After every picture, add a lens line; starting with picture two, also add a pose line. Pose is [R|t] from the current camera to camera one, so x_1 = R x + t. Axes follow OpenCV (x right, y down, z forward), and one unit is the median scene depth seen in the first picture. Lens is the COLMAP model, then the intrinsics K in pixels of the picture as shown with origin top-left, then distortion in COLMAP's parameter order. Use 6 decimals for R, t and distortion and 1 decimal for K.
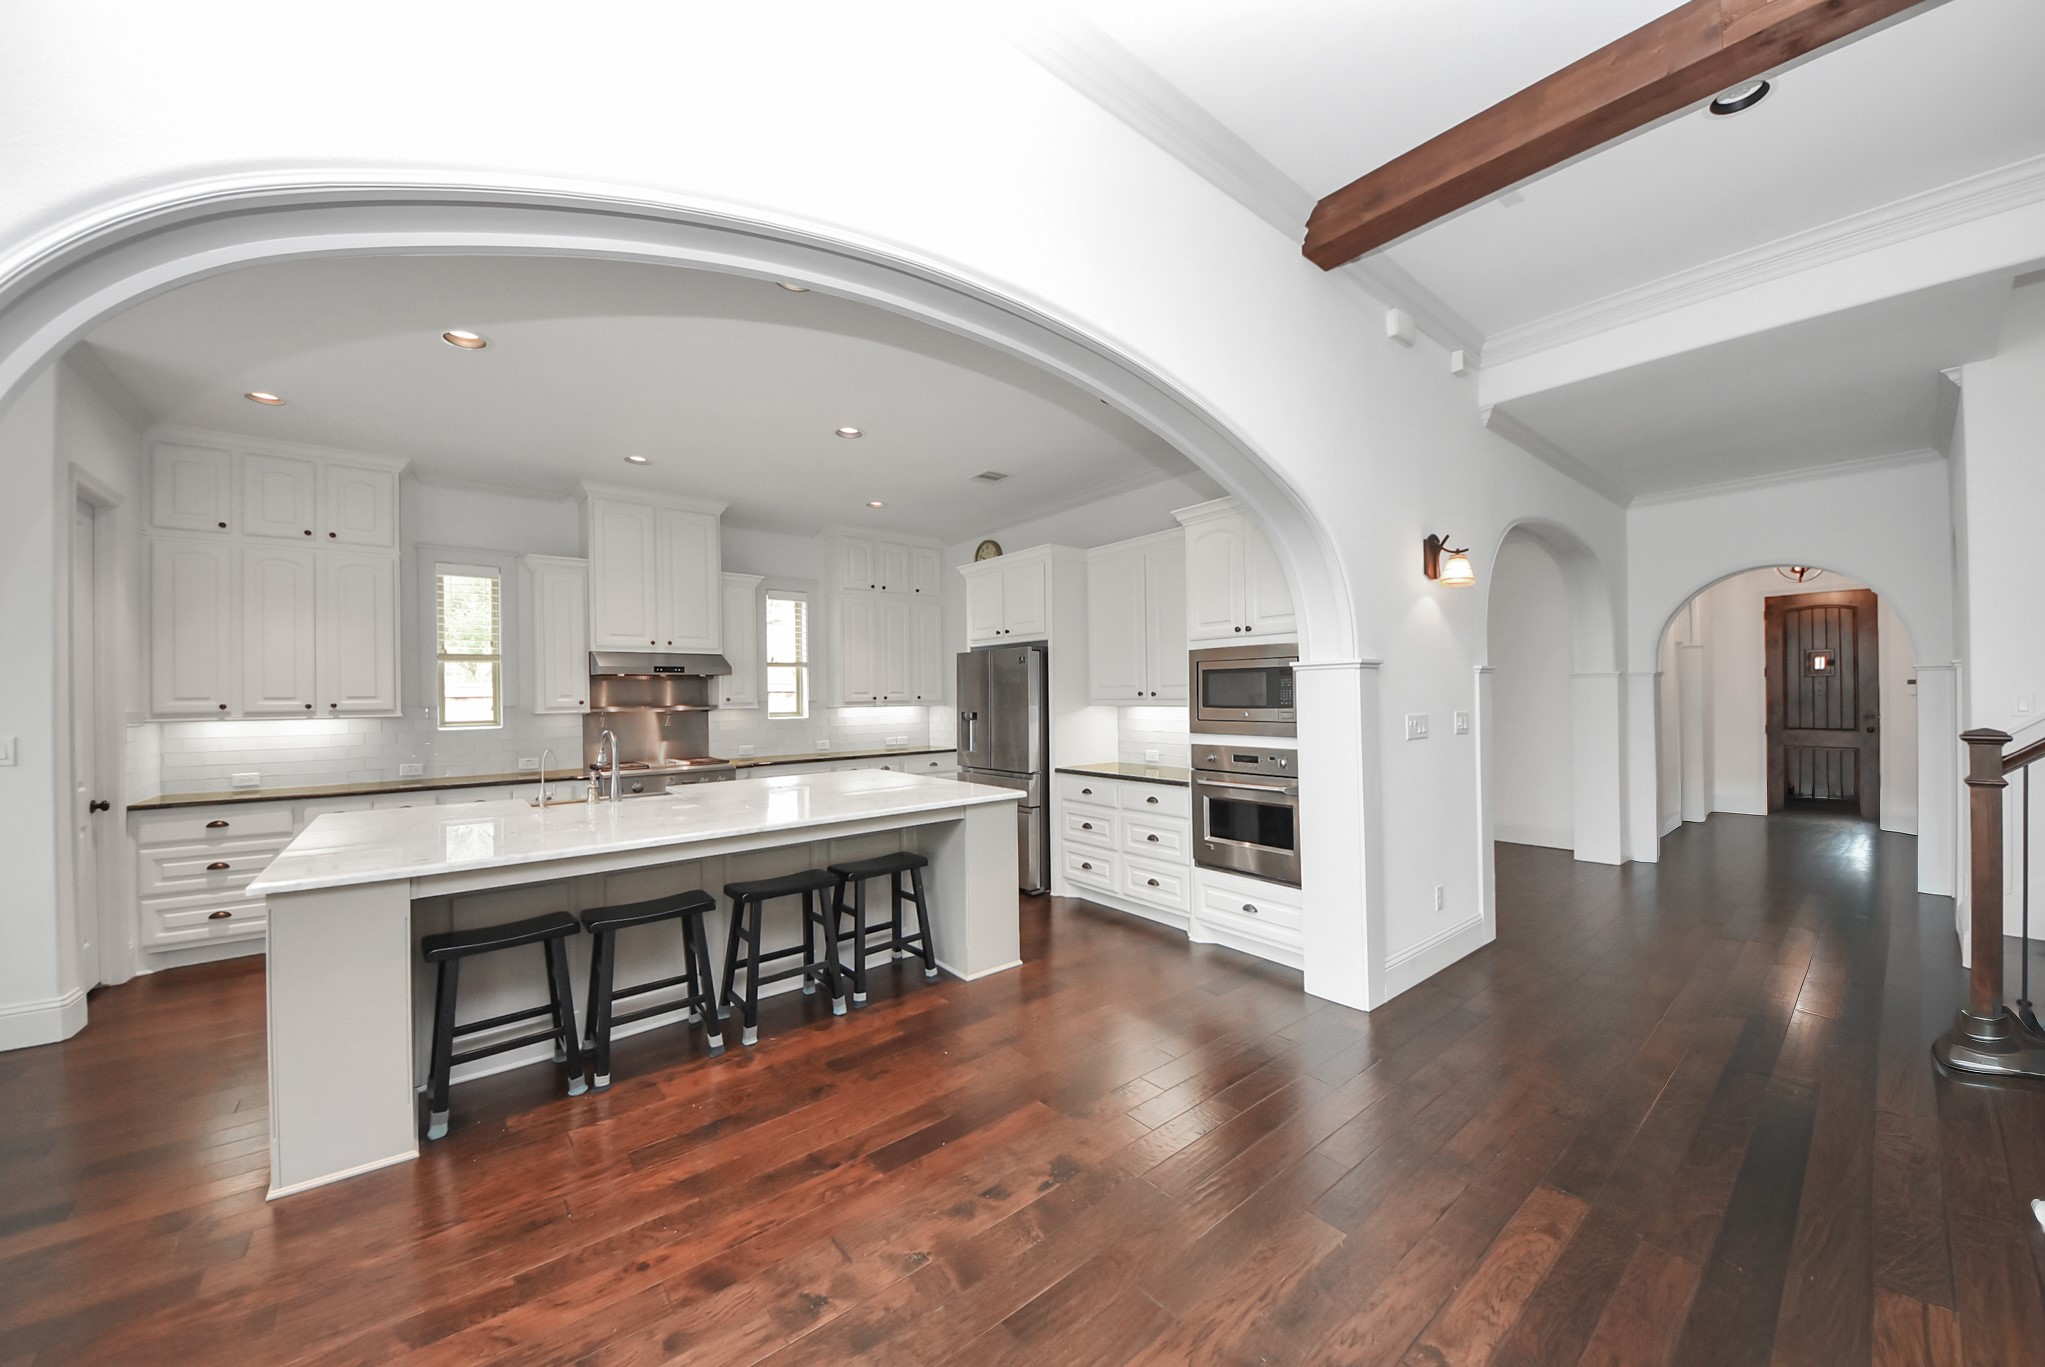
lens RADIAL K [[773.1, 0, 1048.0], [0, 773.1, 690.3], [0, 0, 1]] dist [-0.002202, -0.000336]
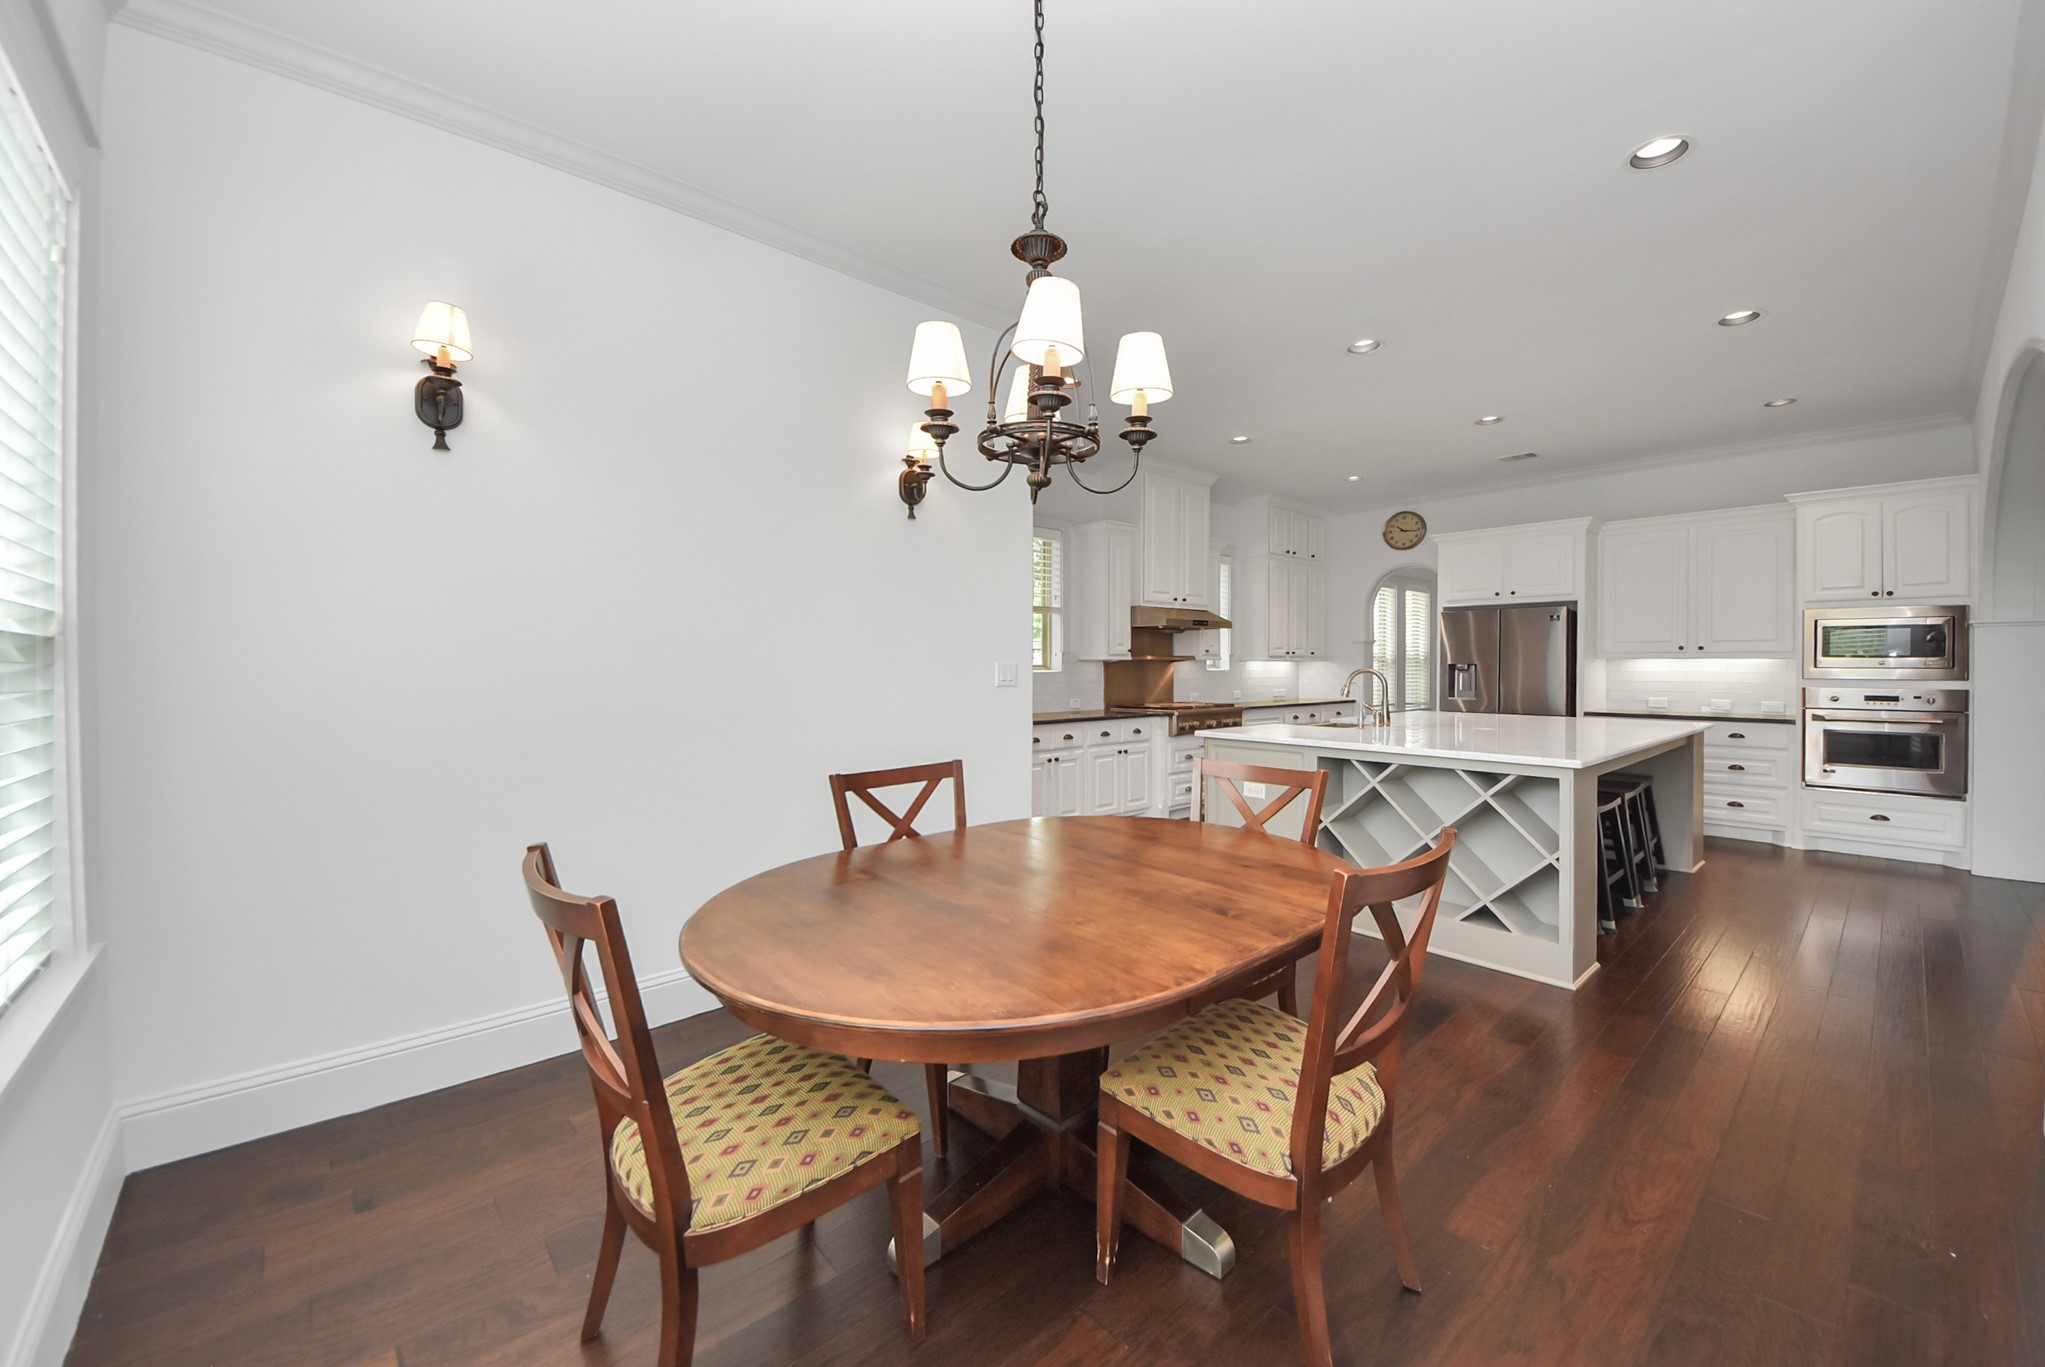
lens RADIAL K [[773.1, 0, 1048.0], [0, 773.1, 690.3], [0, 0, 1]] dist [-0.002202, -0.000336]
pose [[0.999911, 0.011716, 0.006449, -0.723687], [-0.011973, 0.999073, 0.041342, 0.027109], [-0.005959, -0.041415, 0.999124, -0.141882]]
